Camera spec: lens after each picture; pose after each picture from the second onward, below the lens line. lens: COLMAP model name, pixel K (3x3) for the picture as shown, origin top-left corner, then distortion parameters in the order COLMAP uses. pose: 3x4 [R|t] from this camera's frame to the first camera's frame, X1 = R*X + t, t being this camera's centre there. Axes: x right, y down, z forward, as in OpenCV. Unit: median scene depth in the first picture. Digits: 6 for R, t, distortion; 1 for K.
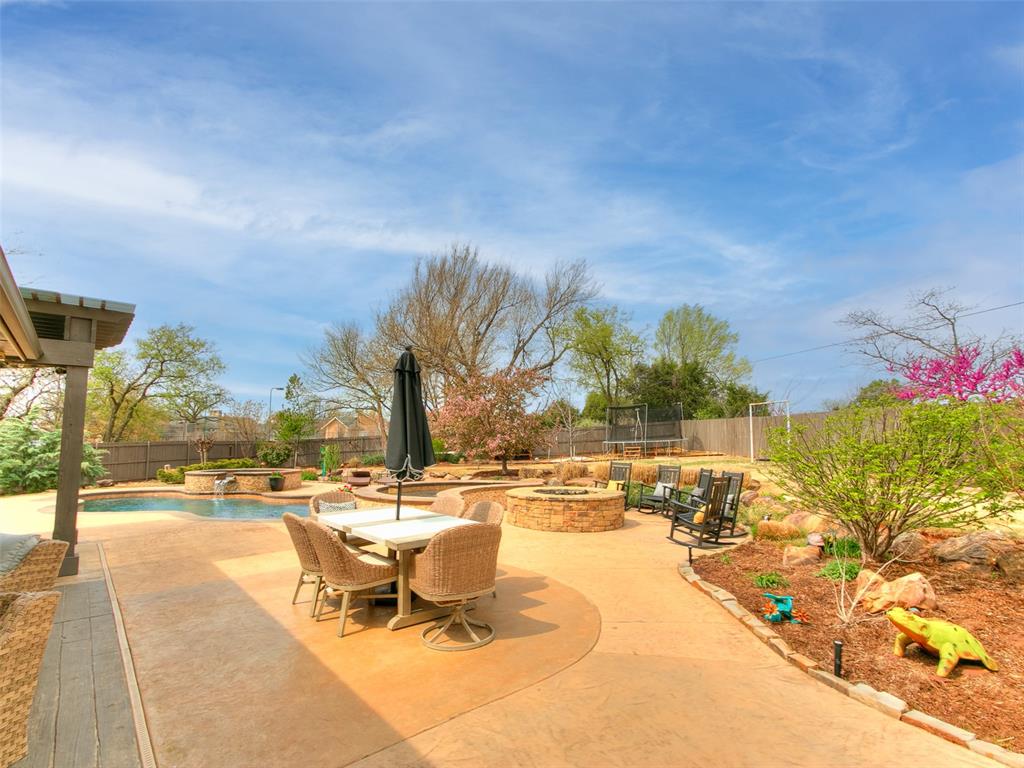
lens RADIAL K [[482.6, 0, 517.4], [0, 482.6, 393.9], [0, 0, 1]] dist [-0.001407, 0.026731]
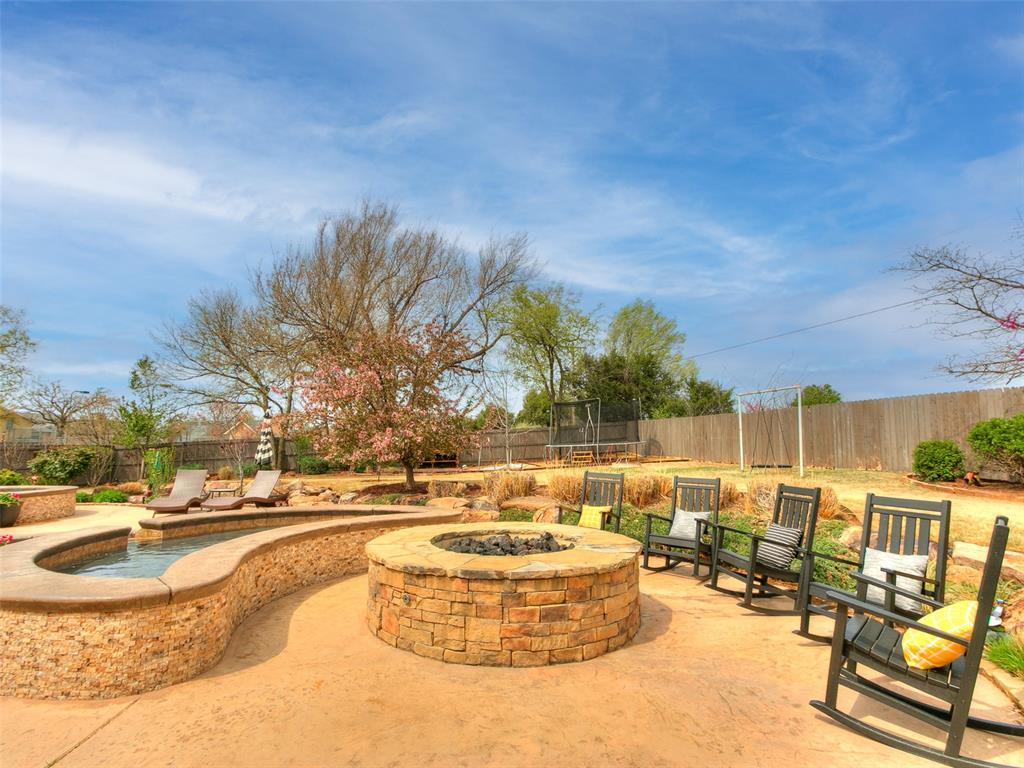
lens RADIAL K [[482.6, 0, 517.4], [0, 482.6, 393.9], [0, 0, 1]] dist [-0.001407, 0.026731]
pose [[0.990520, 0.015763, 0.136463, 0.016564], [-0.013710, 0.999778, -0.015972, 0.025885], [-0.136685, 0.013950, 0.990516, 0.192337]]
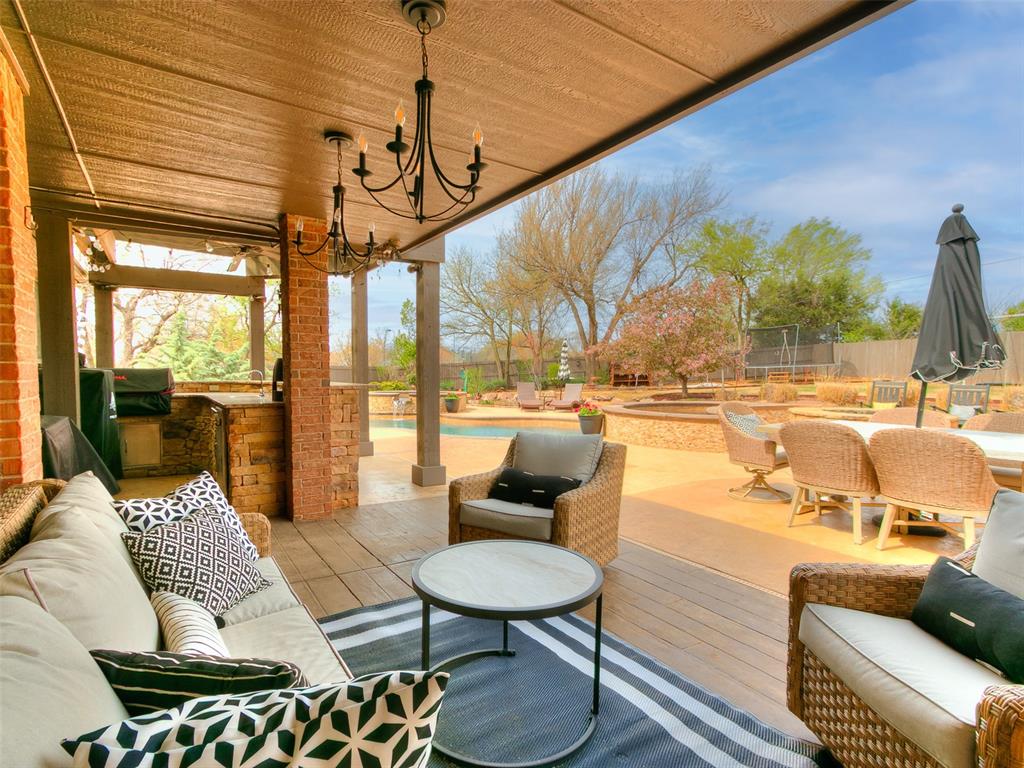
lens RADIAL K [[482.6, 0, 517.4], [0, 482.6, 393.9], [0, 0, 1]] dist [-0.001407, 0.026731]
pose [[0.994766, 0.005365, -0.102036, -0.152930], [0.009309, 0.989708, 0.142800, 0.013821], [0.101752, -0.143002, 0.984478, 0.026496]]
